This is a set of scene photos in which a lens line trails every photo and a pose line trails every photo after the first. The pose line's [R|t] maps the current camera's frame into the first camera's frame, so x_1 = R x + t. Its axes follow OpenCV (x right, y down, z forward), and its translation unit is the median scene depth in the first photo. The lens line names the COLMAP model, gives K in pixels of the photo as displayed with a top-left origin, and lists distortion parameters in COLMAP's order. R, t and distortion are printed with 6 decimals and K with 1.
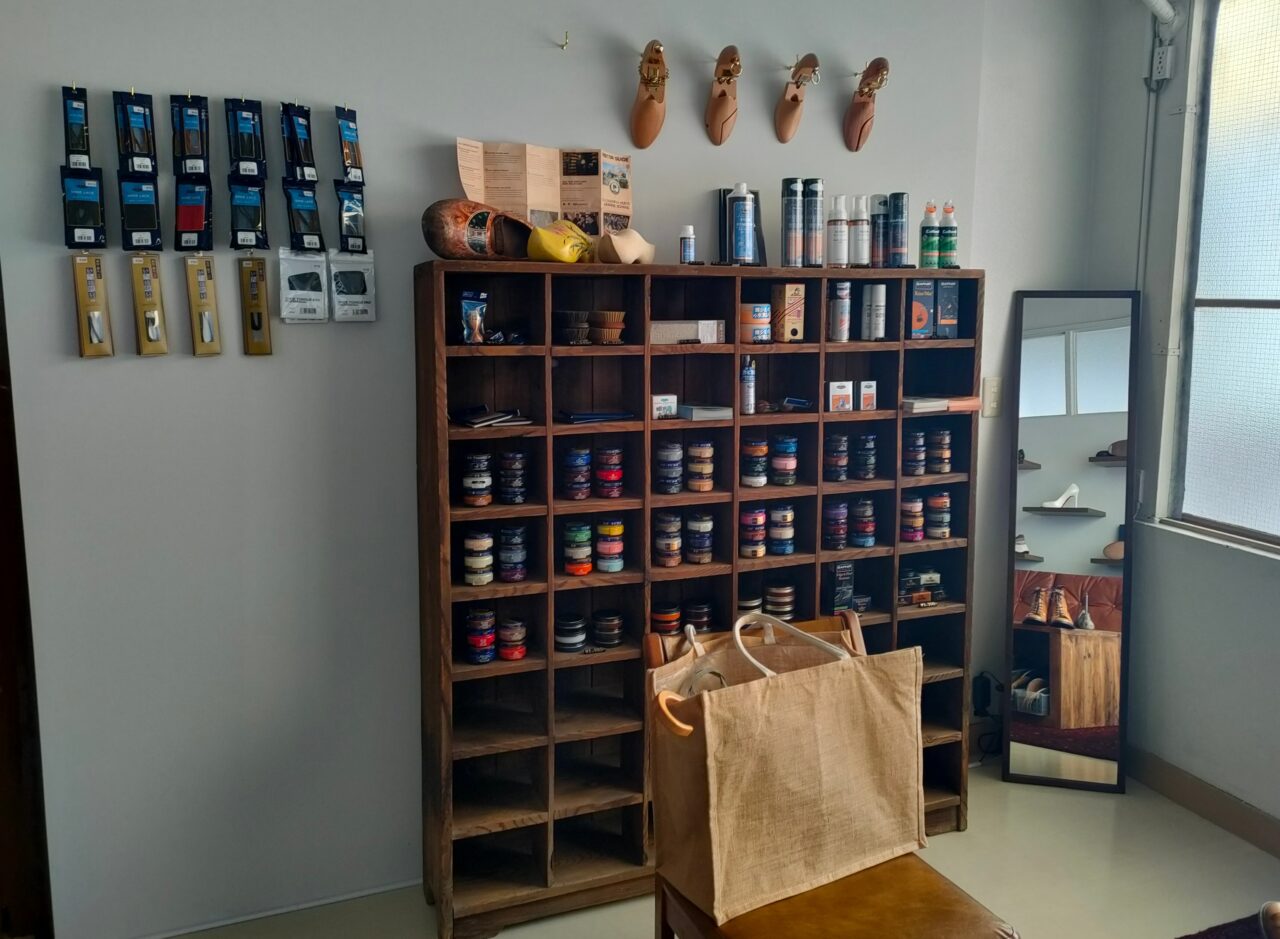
lens RADIAL K [[1260.7, 0, 639.8], [0, 1260.7, 489.5], [0, 0, 1]] dist [0.035947, -0.001387]
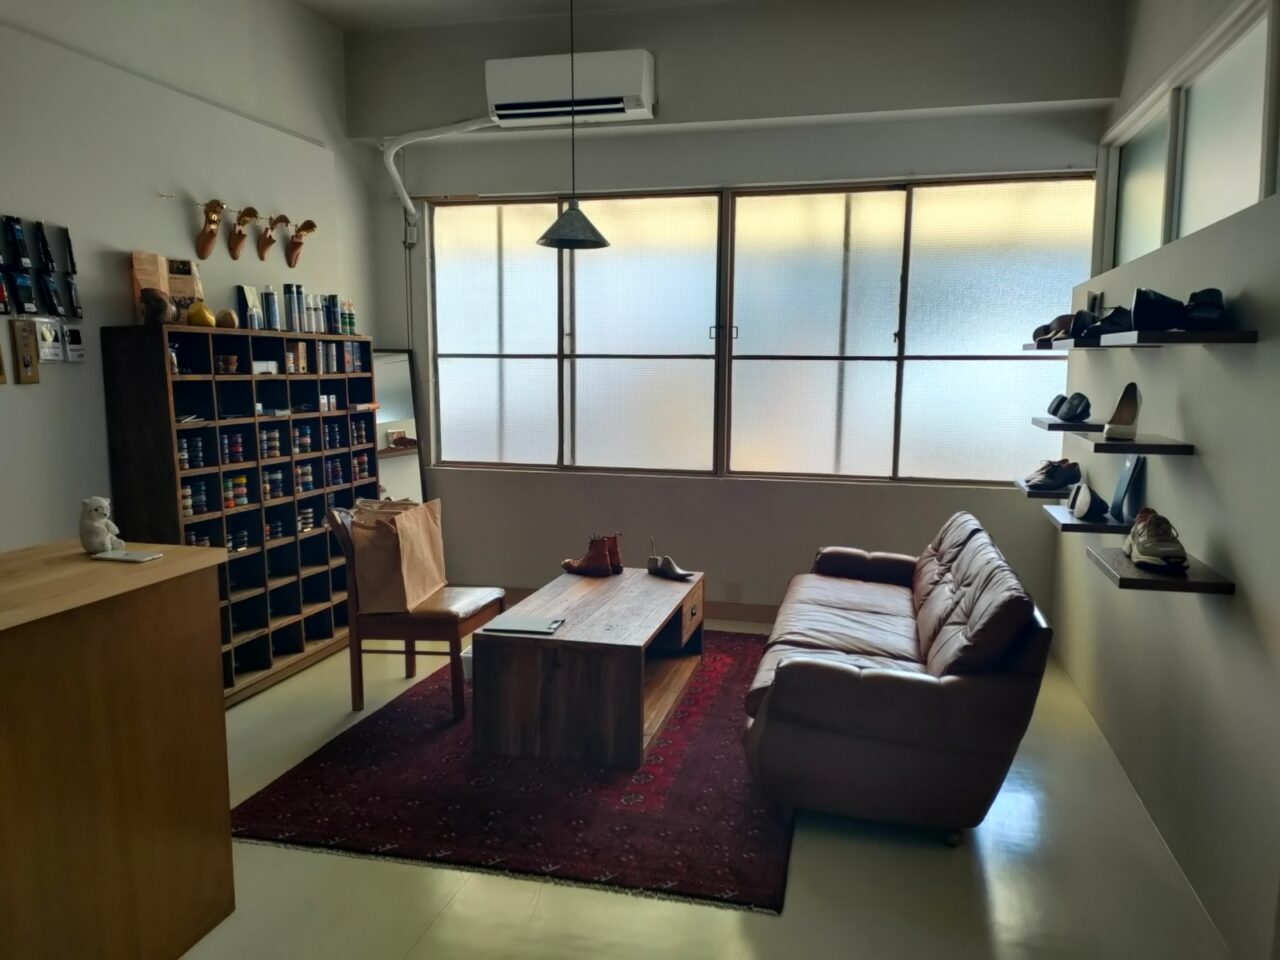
lens RADIAL K [[982.5, 0, 640.0], [0, 982.5, 480.0], [0, 0, 1]] dist [0.001050, -0.000684]
pose [[0.644864, -0.083823, 0.759686, -0.652498], [0.099959, 0.994680, 0.024901, 0.049116], [-0.757732, 0.059880, 0.649813, -0.282428]]
